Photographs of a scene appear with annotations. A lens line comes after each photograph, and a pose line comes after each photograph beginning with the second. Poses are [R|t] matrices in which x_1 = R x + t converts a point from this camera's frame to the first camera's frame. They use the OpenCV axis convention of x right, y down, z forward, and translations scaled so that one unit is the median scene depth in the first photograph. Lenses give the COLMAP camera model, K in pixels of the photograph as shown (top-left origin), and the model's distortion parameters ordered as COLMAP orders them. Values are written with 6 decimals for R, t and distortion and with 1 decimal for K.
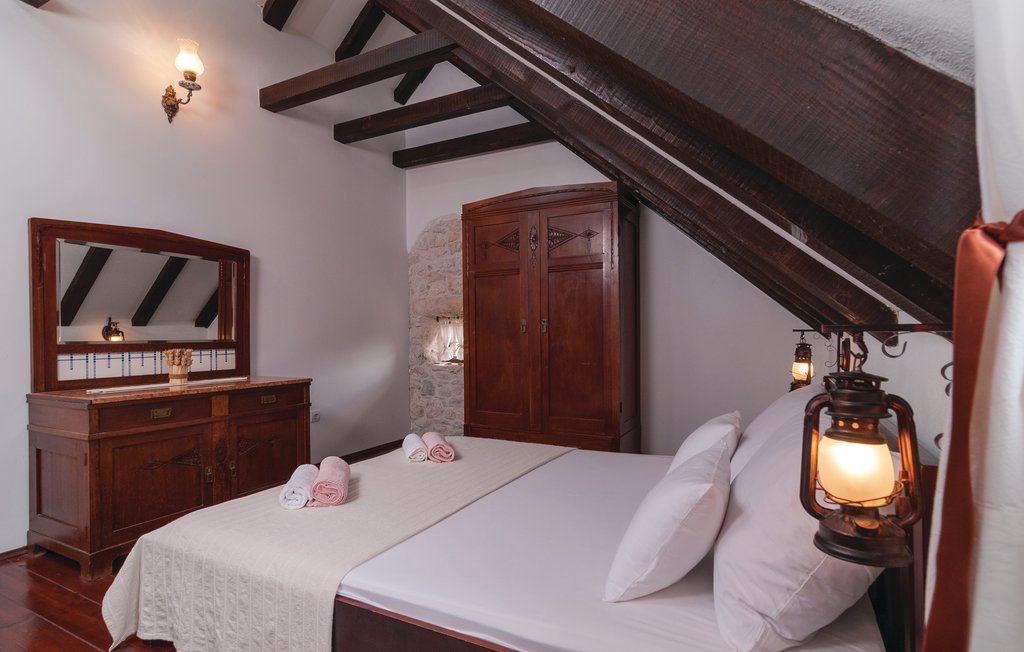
lens RADIAL K [[503.5, 0, 513.2], [0, 503.5, 333.6], [0, 0, 1]] dist [-0.003740, 0.001672]
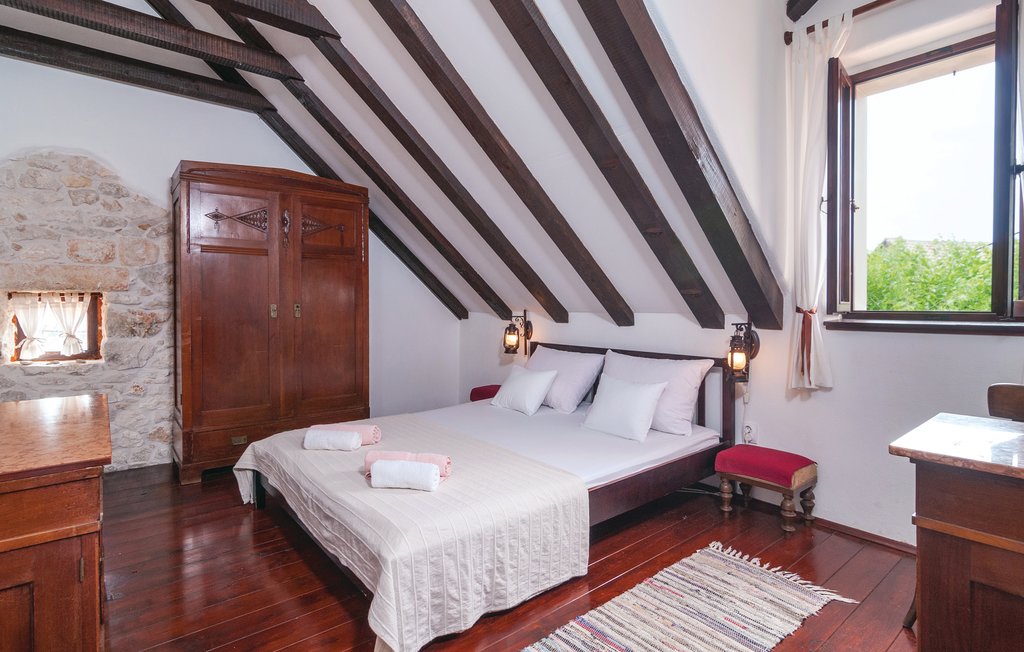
lens RADIAL K [[503.5, 0, 513.8], [0, 503.5, 317.7], [0, 0, 1]] dist [-0.003740, 0.001672]
pose [[0.395615, -0.010672, 0.918354, -0.521759], [-0.004504, 0.999898, 0.013560, -0.013274], [-0.918405, -0.009501, 0.395527, 0.159353]]
